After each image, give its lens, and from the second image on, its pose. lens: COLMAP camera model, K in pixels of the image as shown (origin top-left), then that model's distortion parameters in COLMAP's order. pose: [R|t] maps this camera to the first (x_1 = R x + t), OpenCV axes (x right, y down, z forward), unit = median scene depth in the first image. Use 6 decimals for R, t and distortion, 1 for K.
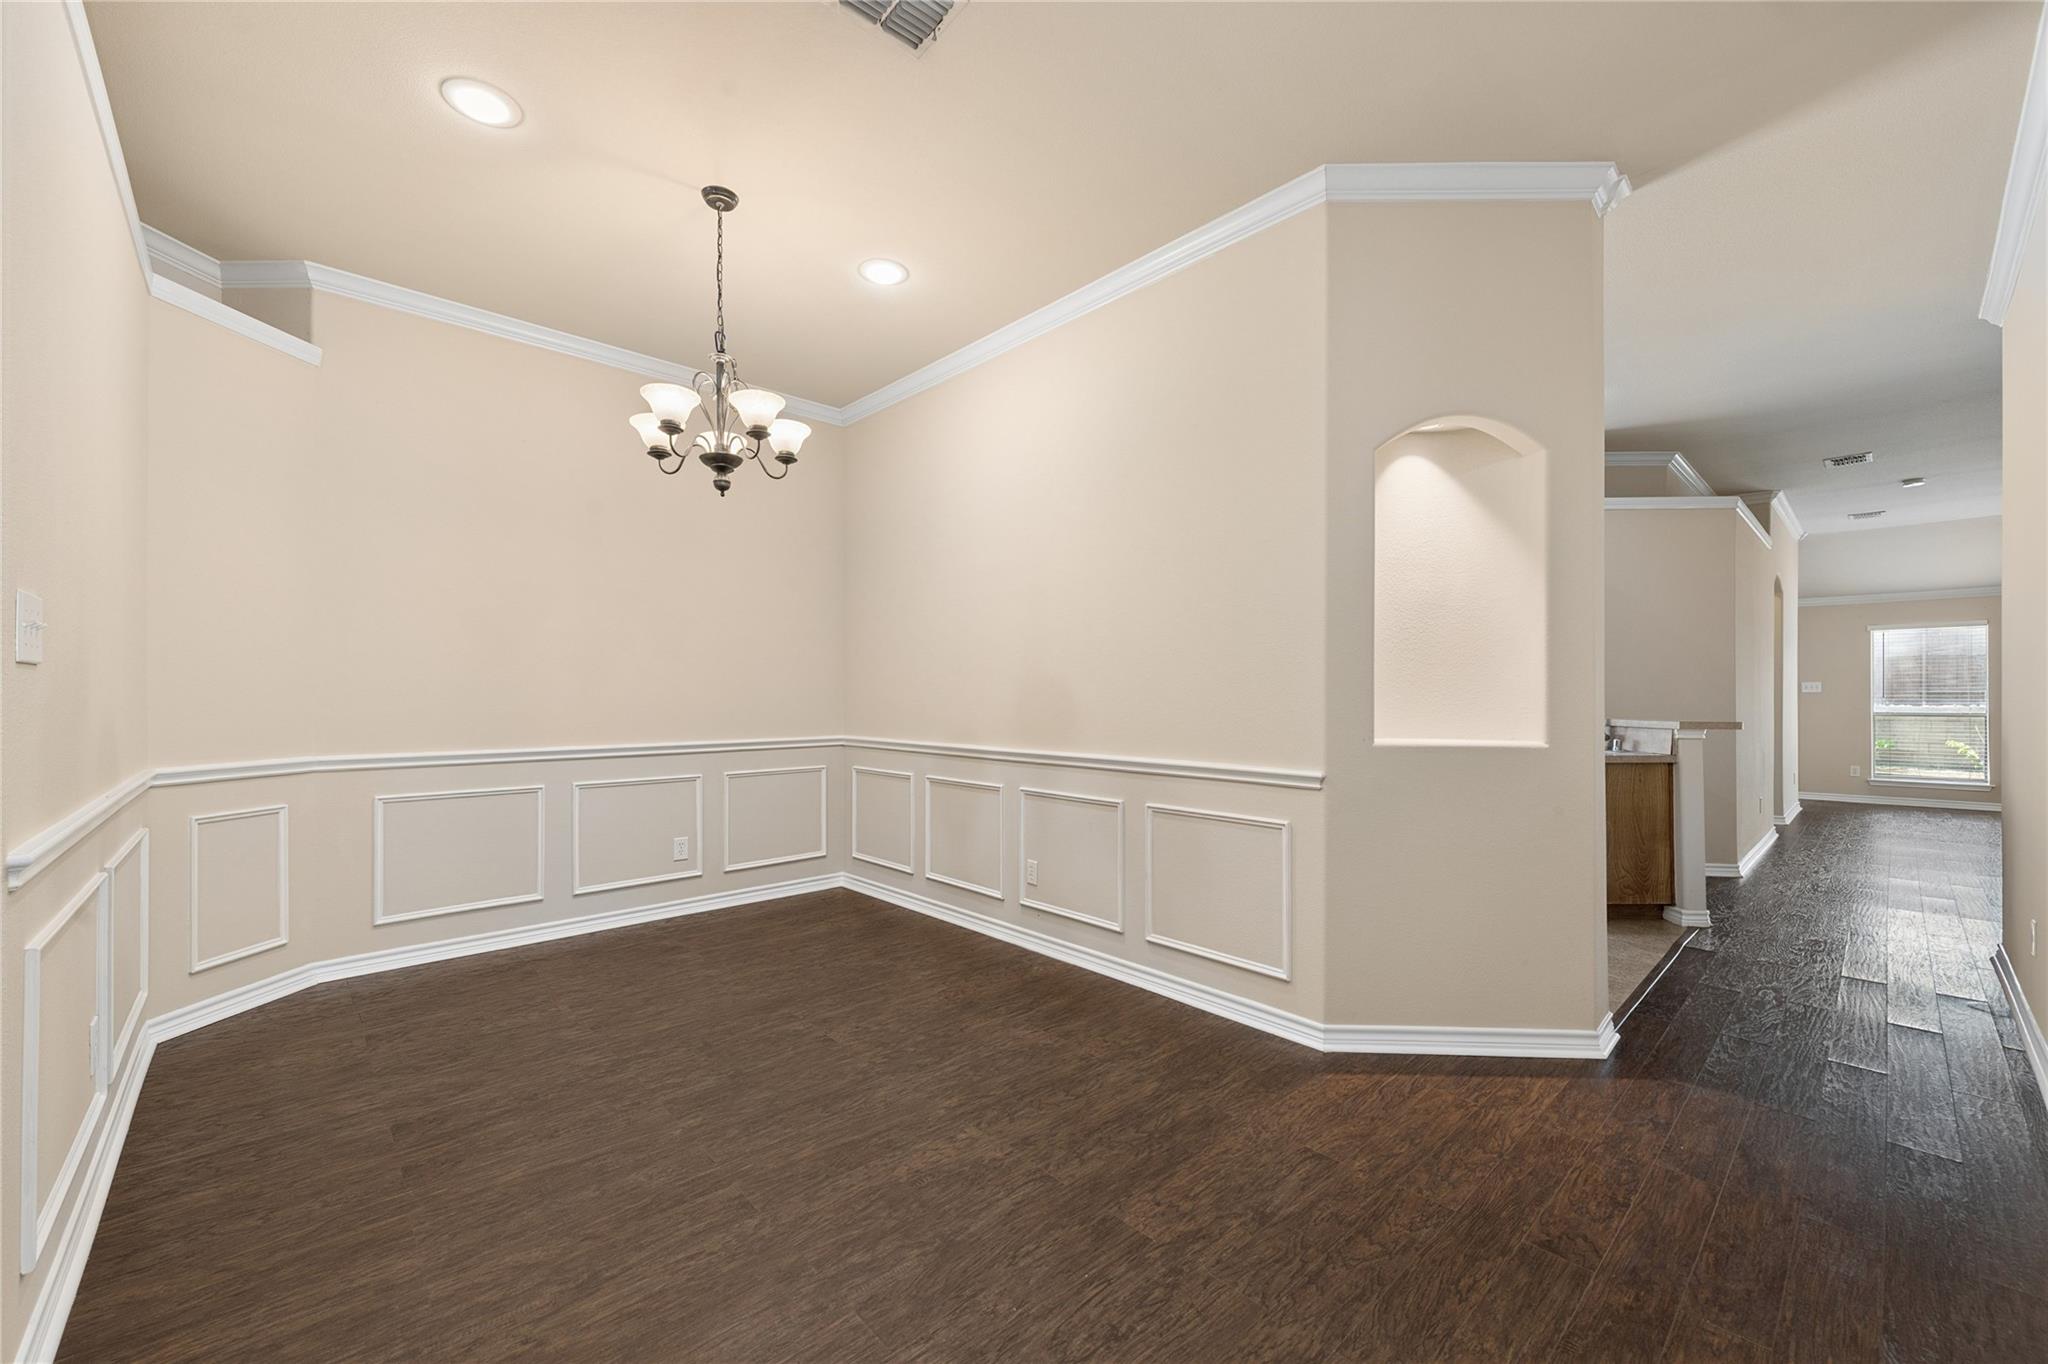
lens RADIAL K [[807.2, 0, 1027.5], [0, 807.2, 682.2], [0, 0, 1]] dist [0.028519, 0.000399]
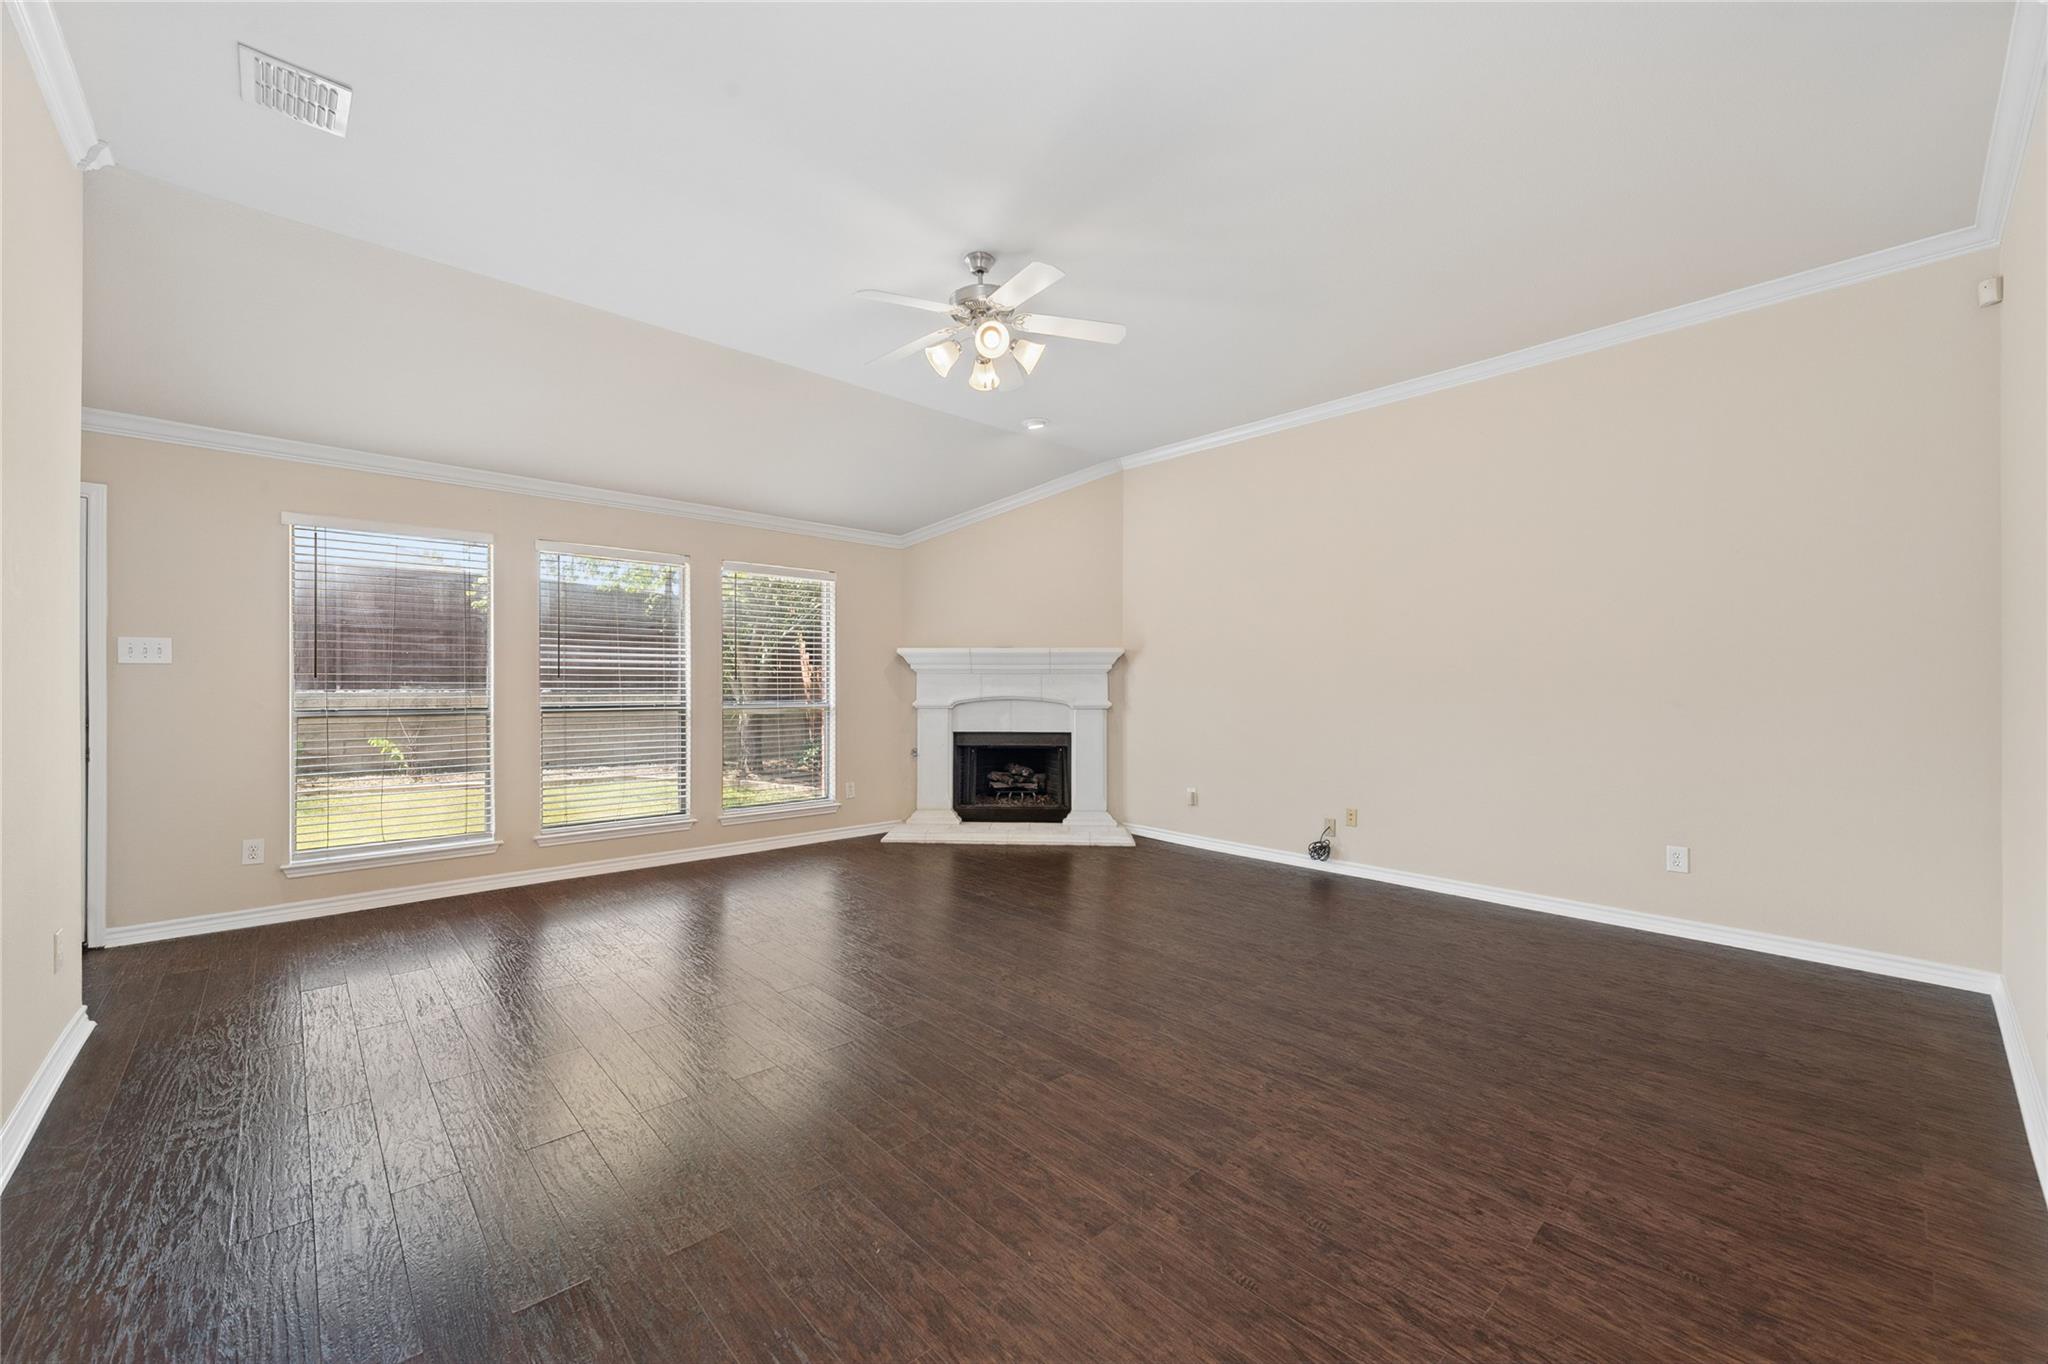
lens RADIAL K [[807.2, 0, 1028.9], [0, 807.2, 669.4], [0, 0, 1]] dist [0.028519, 0.000399]
pose [[0.009666, 0.000941, 0.999953, 0.450117], [-0.014460, 0.999895, -0.000801, 0.008011], [-0.999849, -0.014452, 0.009678, 0.468160]]
